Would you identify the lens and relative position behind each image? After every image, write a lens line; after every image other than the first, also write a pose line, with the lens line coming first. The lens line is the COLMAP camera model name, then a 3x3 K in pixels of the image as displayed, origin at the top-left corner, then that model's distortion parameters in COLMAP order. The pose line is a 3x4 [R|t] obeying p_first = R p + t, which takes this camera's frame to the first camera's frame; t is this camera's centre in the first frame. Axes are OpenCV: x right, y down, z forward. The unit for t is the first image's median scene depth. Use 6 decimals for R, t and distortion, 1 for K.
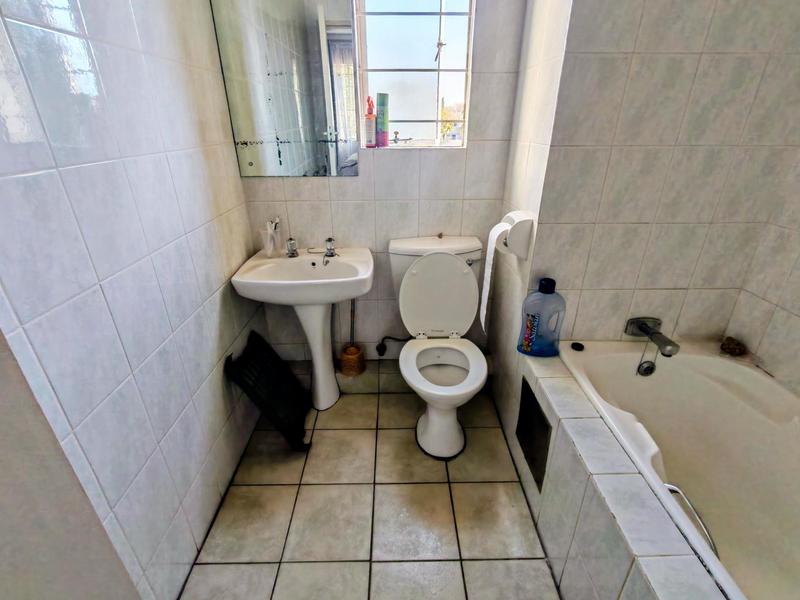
lens RADIAL K [[367.4, 0, 399.1], [0, 367.4, 298.3], [0, 0, 1]] dist [-0.000992, 0.000269]
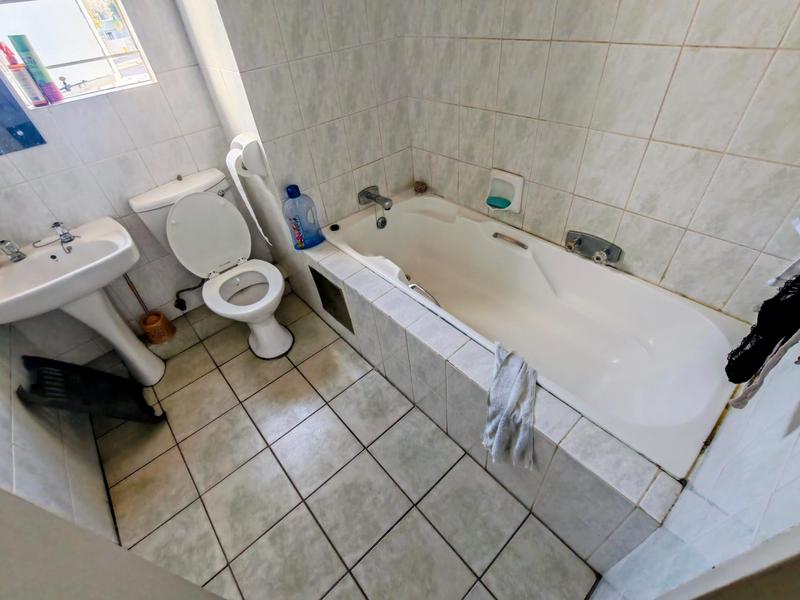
lens RADIAL K [[367.4, 0, 399.1], [0, 367.4, 298.3], [0, 0, 1]] dist [-0.000992, 0.000269]
pose [[0.752874, -0.480671, 0.449596, -0.052442], [0.350808, 0.871051, 0.343808, -0.018938], [-0.556880, -0.101122, 0.824415, -0.231852]]
